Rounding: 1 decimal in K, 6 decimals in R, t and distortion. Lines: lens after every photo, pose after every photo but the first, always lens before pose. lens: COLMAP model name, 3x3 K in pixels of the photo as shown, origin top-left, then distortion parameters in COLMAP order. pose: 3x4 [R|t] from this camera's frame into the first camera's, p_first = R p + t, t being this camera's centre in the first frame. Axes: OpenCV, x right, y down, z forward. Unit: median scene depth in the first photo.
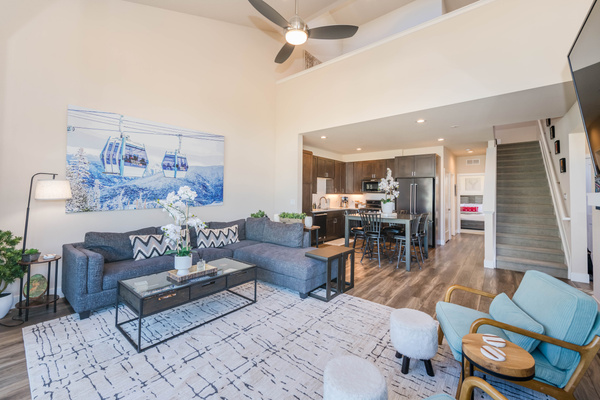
lens RADIAL K [[243.7, 0, 300.0], [0, 243.7, 187.3], [0, 0, 1]] dist [0.000207, 0.000003]
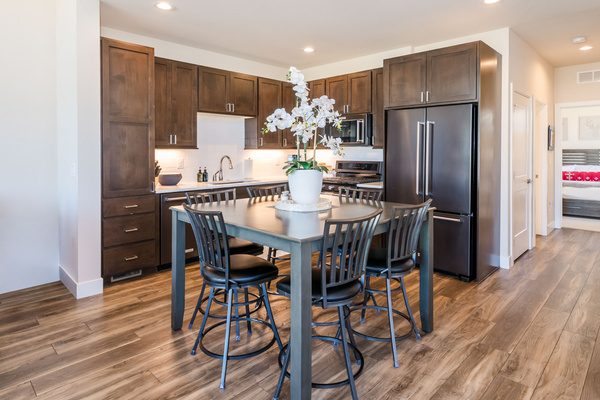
lens RADIAL K [[311.1, 0, 299.7], [0, 311.1, 155.3], [0, 0, 1]] dist [-0.001035, -0.000309]
pose [[0.988488, -0.011820, -0.150838, 0.672710], [0.017422, 0.999205, 0.035869, 0.040630], [0.150294, -0.038084, 0.987908, 0.899143]]
